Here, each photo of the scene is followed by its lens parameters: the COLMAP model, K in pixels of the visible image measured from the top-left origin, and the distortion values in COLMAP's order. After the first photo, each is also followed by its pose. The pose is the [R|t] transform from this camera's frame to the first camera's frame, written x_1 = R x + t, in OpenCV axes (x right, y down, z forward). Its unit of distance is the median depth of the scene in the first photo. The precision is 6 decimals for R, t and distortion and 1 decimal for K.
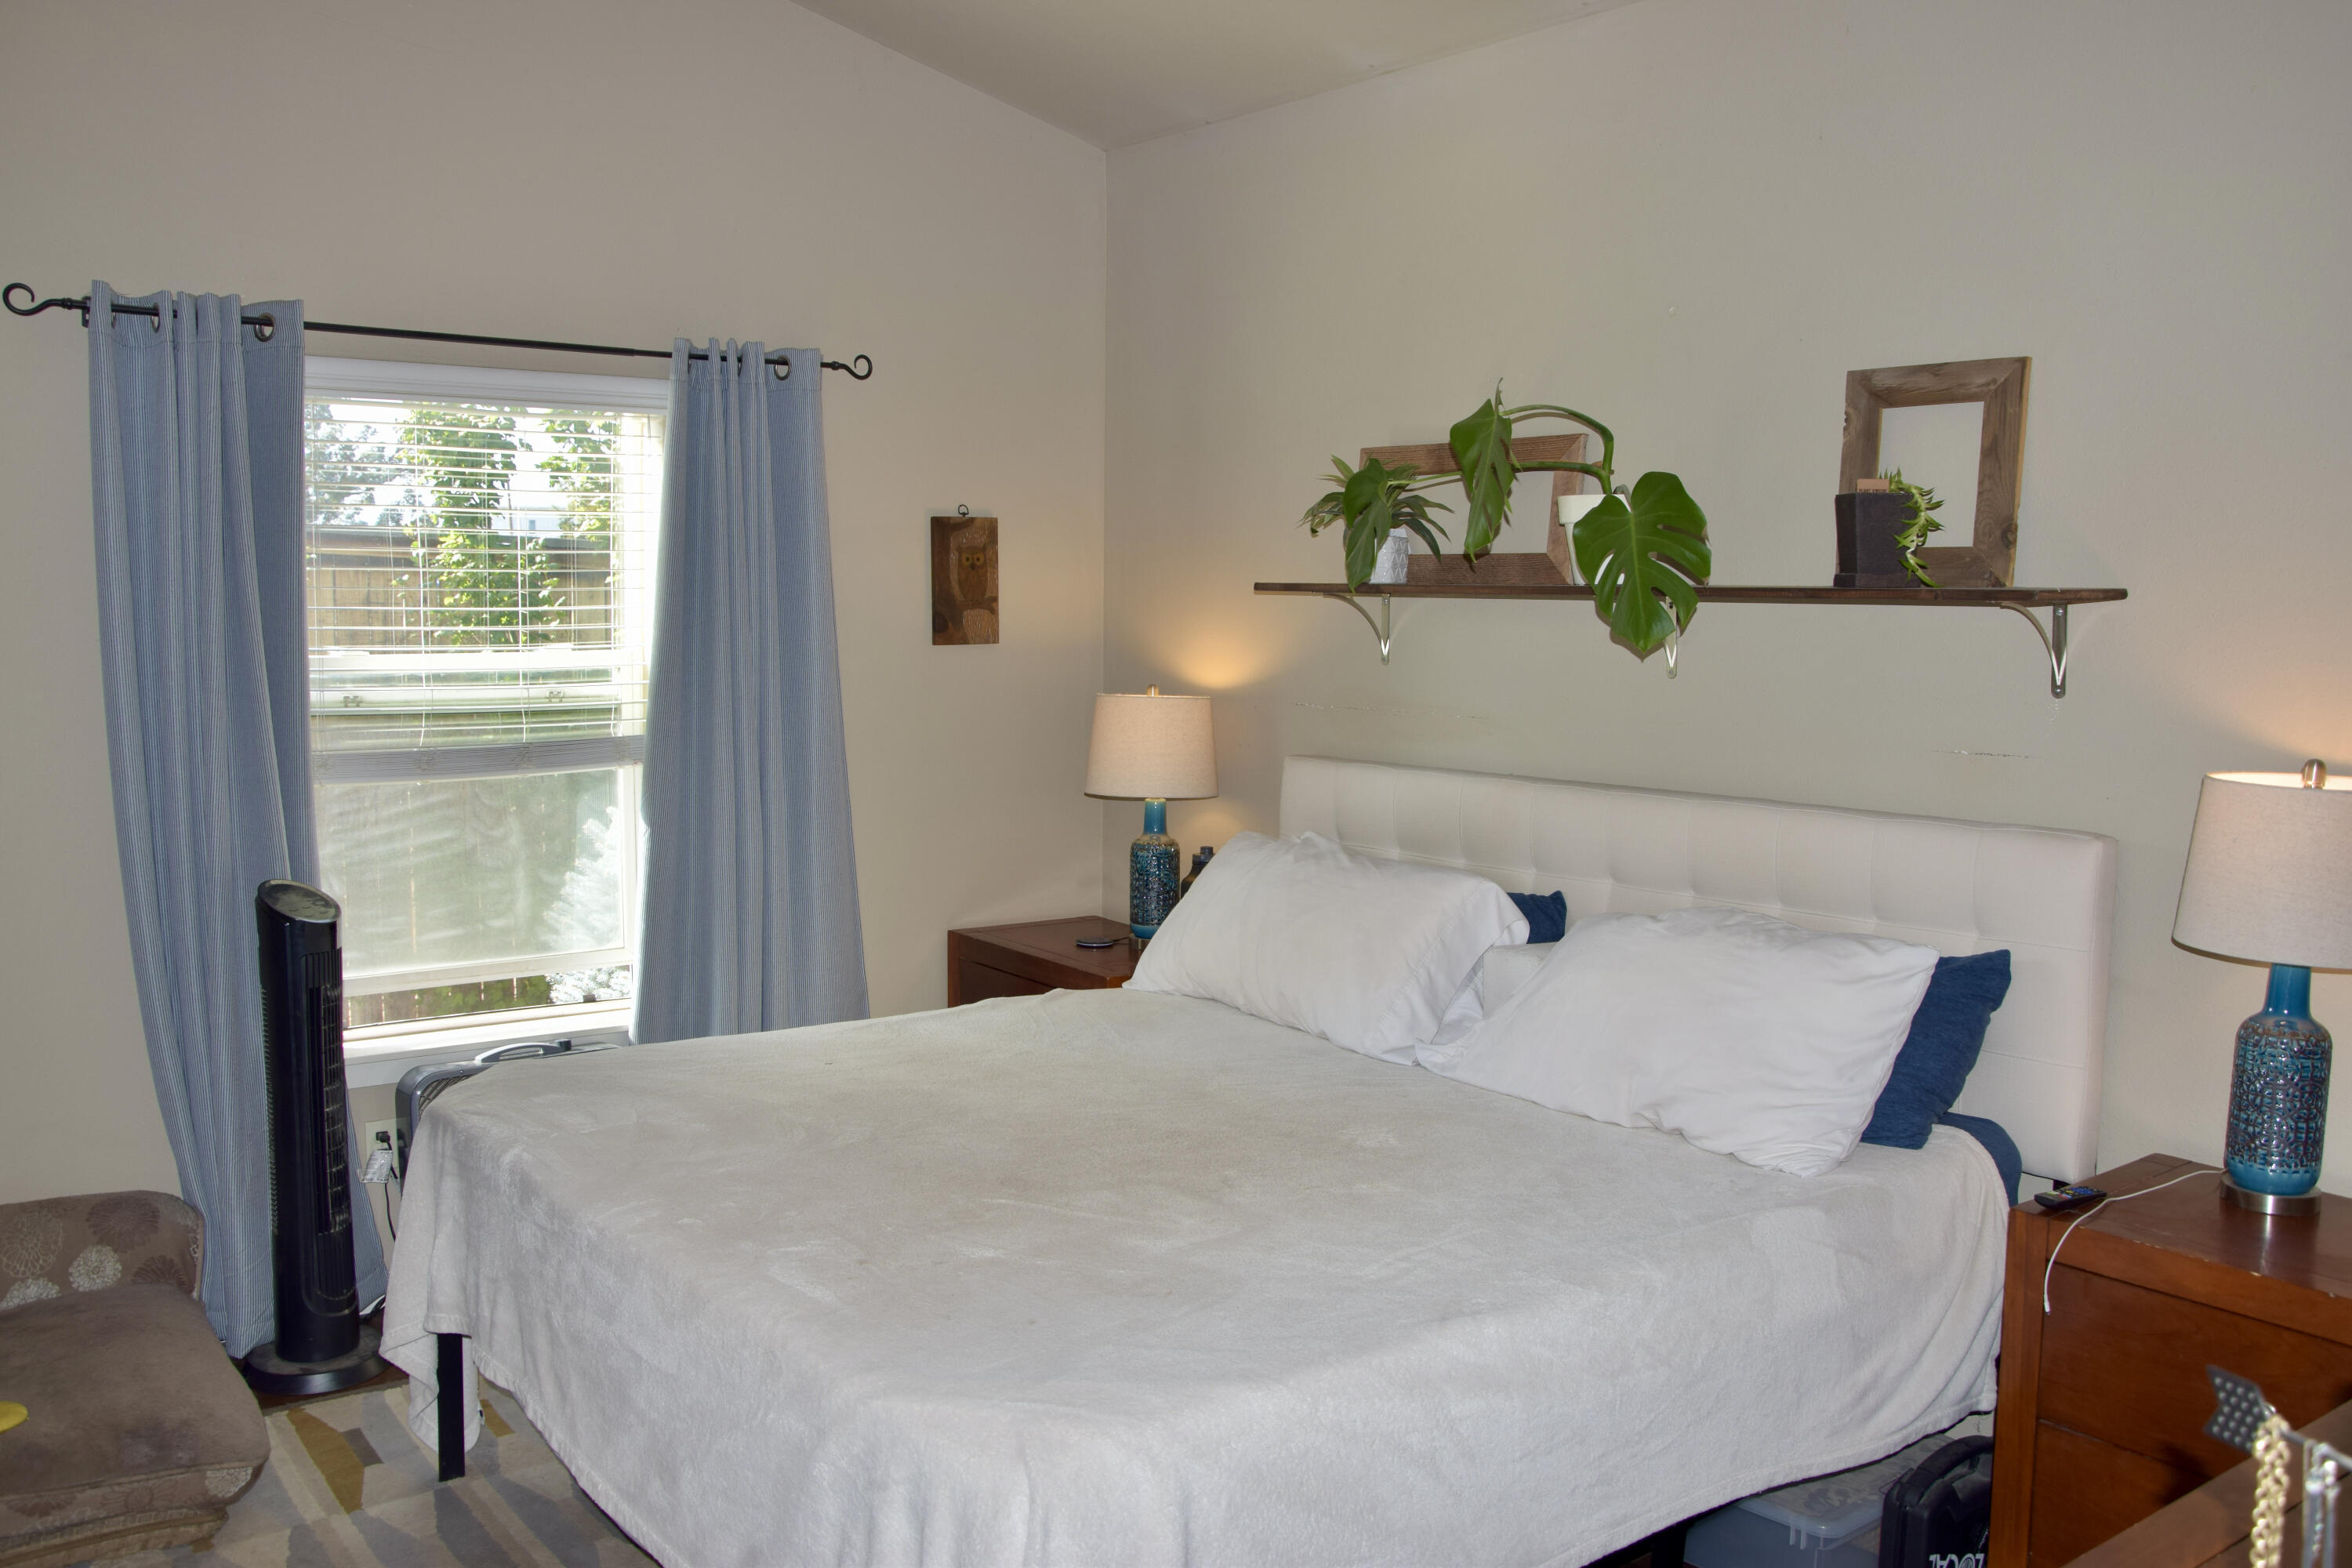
lens RADIAL K [[1857.6, 0, 1176.0], [0, 1857.6, 784.0], [0, 0, 1]] dist [-0.003488, 0.001041]
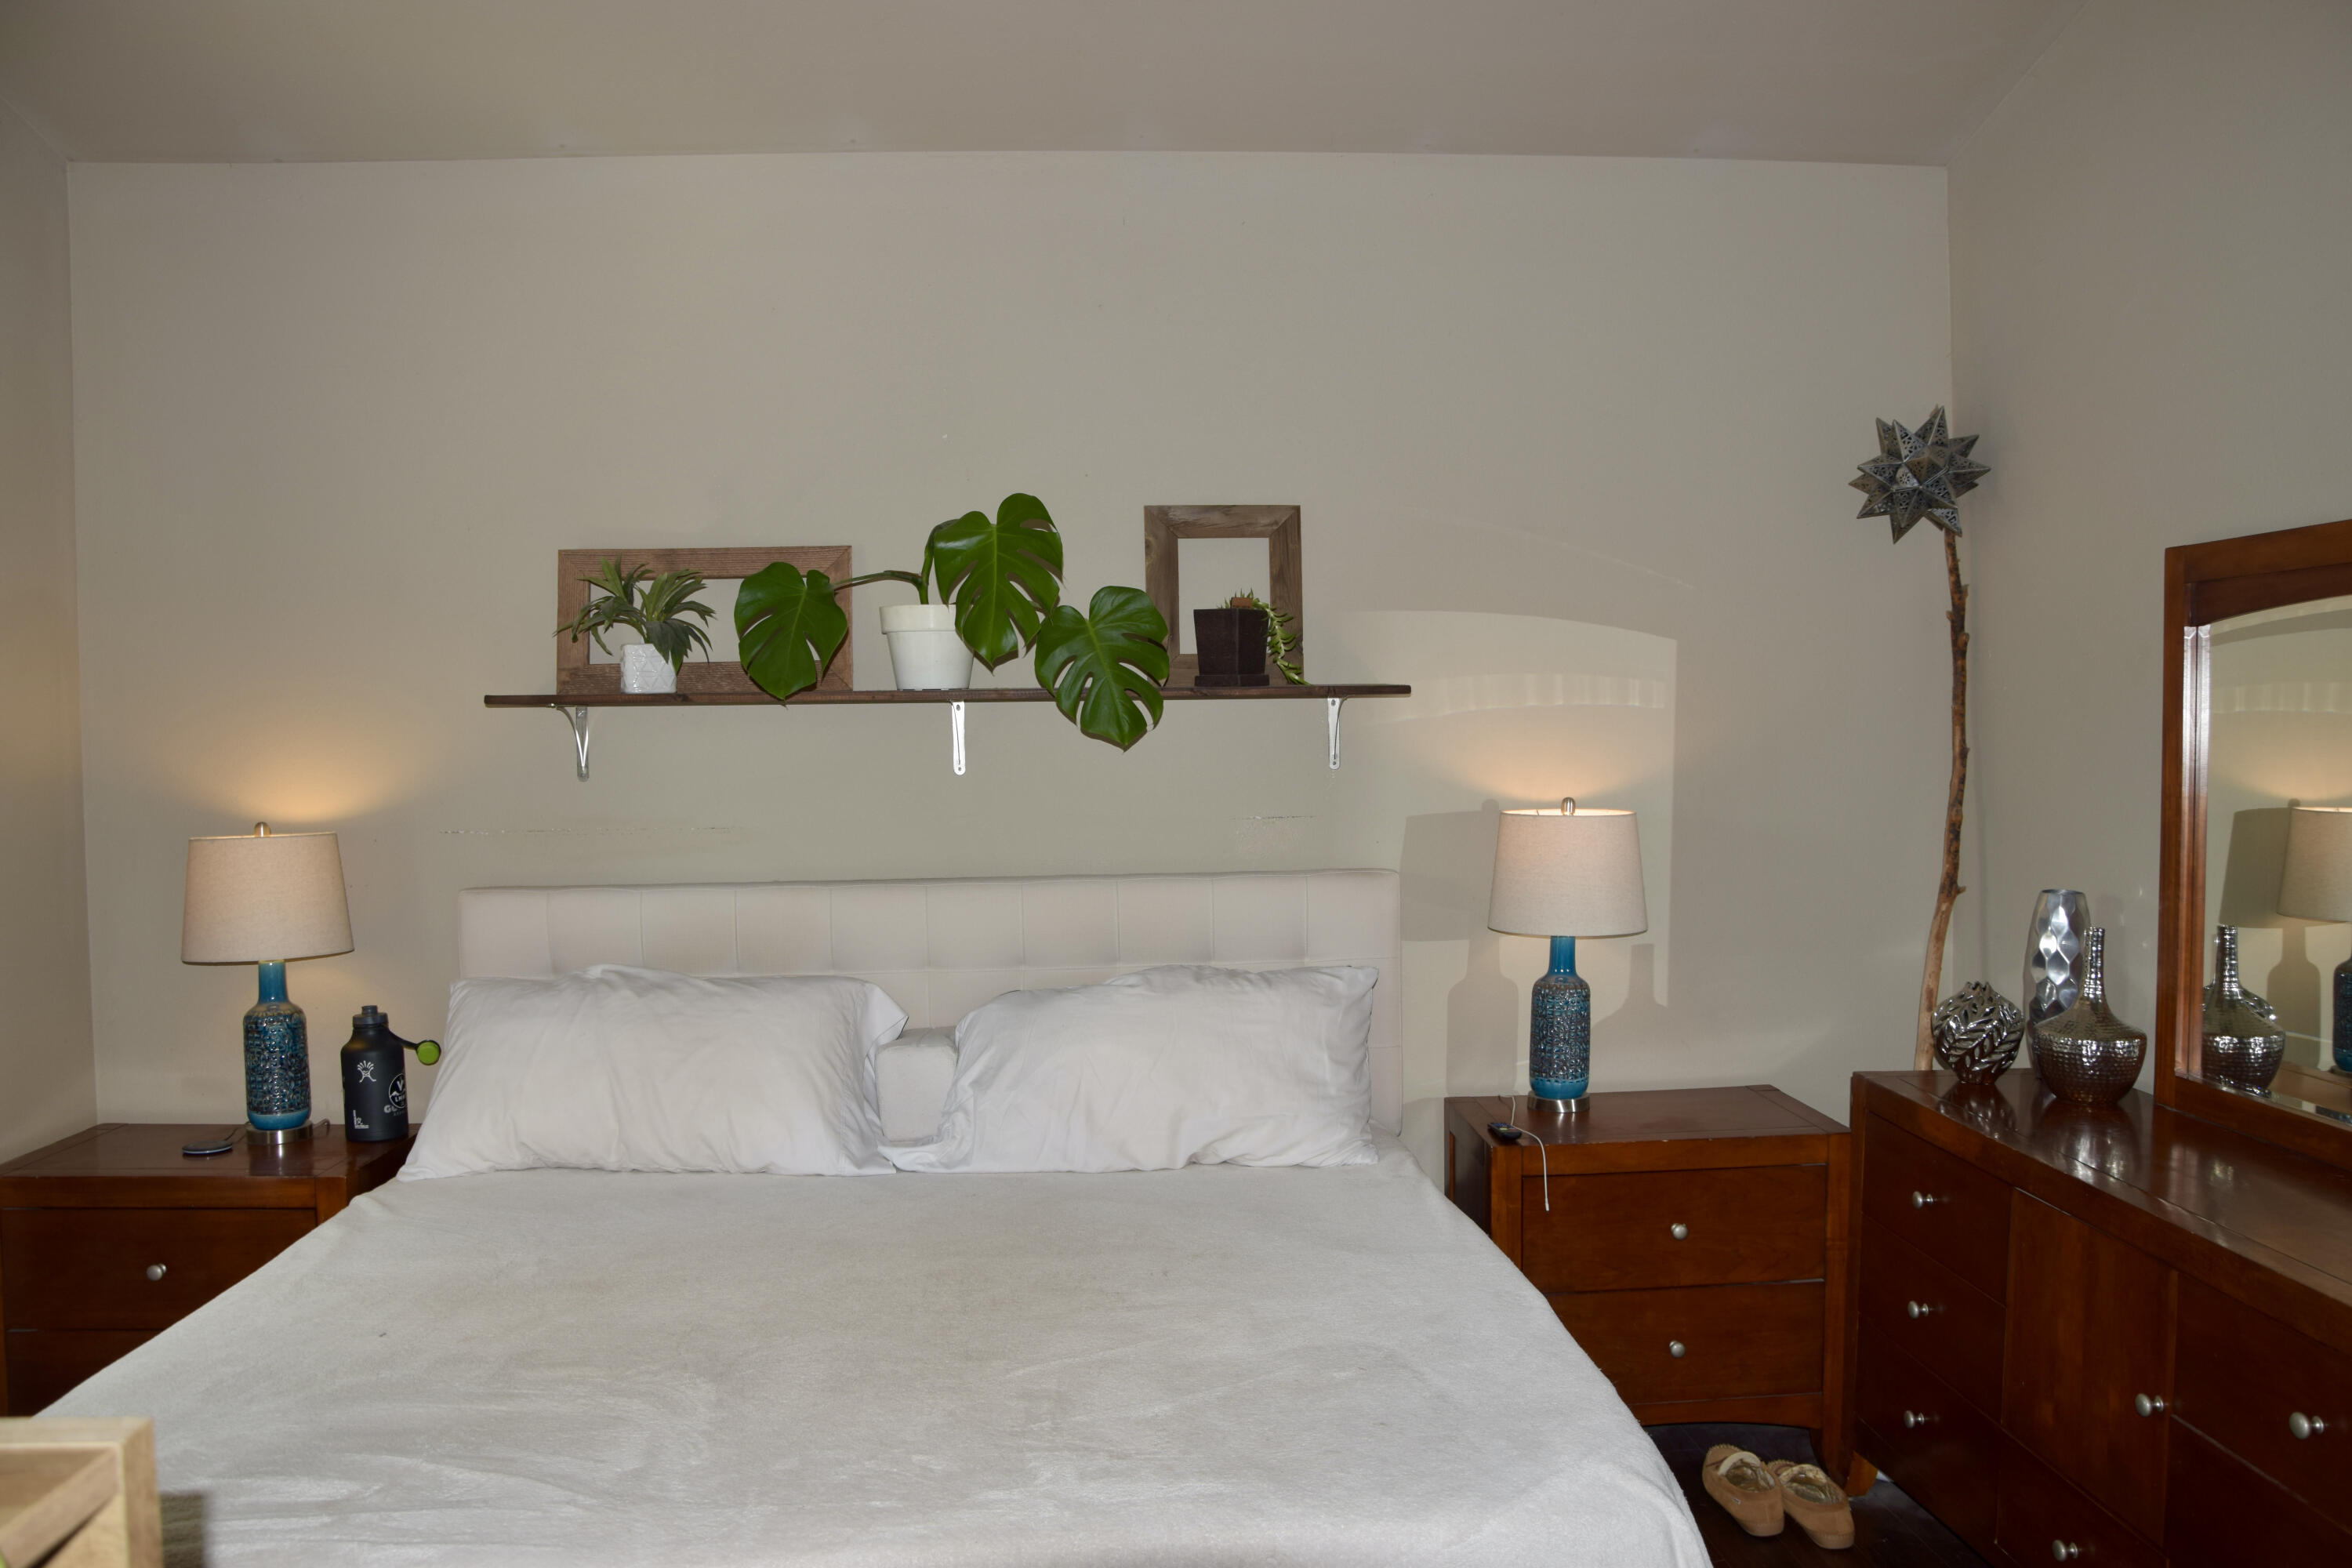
lens RADIAL K [[1820.8, 0, 1176.0], [0, 1820.8, 784.0], [0, 0, 1]] dist [-0.163157, 0.146579]
pose [[0.594104, -0.056848, 0.802377, -0.604815], [0.097563, 0.995228, -0.001727, -0.043330], [-0.798450, 0.079309, 0.596815, 0.325507]]
